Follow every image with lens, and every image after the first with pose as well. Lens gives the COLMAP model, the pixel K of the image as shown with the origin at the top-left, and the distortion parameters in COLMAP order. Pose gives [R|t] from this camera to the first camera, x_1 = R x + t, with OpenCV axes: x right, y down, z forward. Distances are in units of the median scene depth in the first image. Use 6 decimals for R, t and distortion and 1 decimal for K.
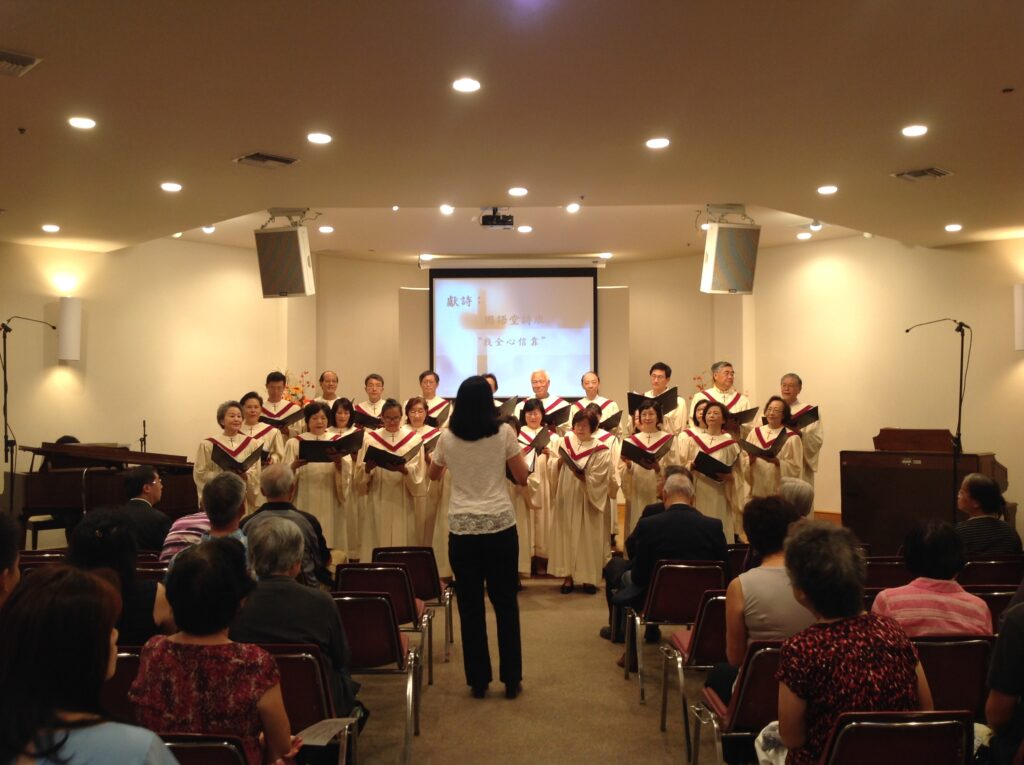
lens RADIAL K [[1014.3, 0, 512.0], [0, 1014.3, 382.5], [0, 0, 1]] dist [0.169469, -0.473014]
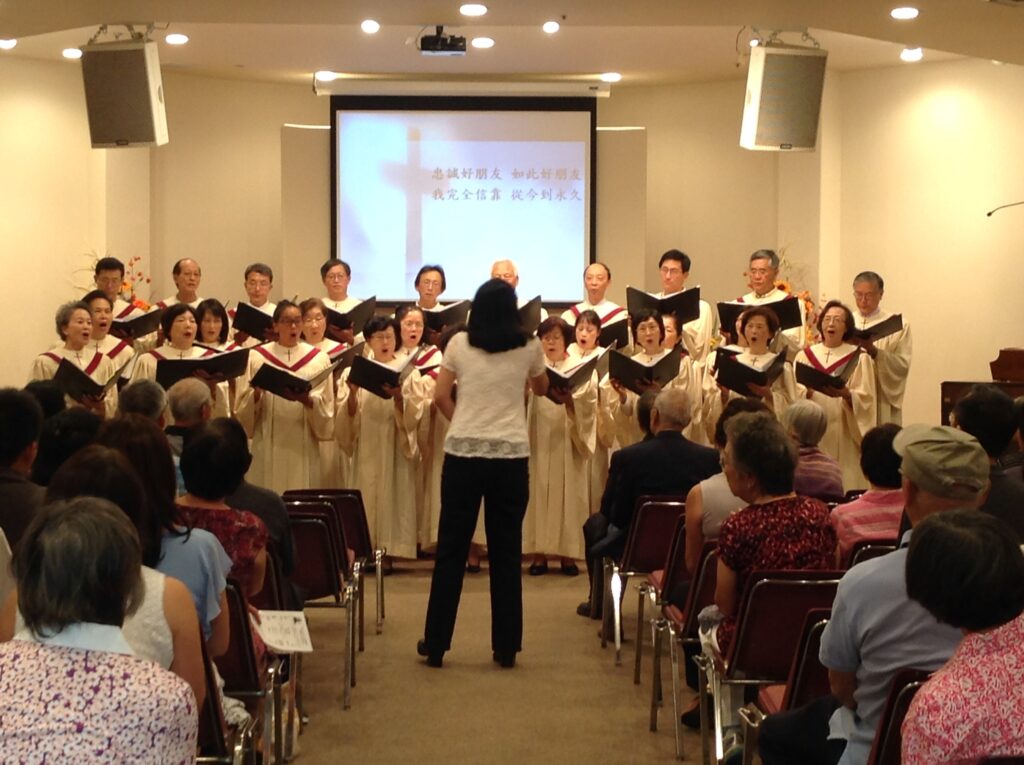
lens RADIAL K [[2049.3, 0, 512.0], [0, 2049.3, 382.5], [0, 0, 1]] dist [0.149594, 0.018280]
pose [[0.999512, 0.006728, 0.030492, -0.008708], [-0.008357, 0.998527, 0.053602, -0.004491], [-0.030087, -0.053830, 0.998097, -0.372197]]
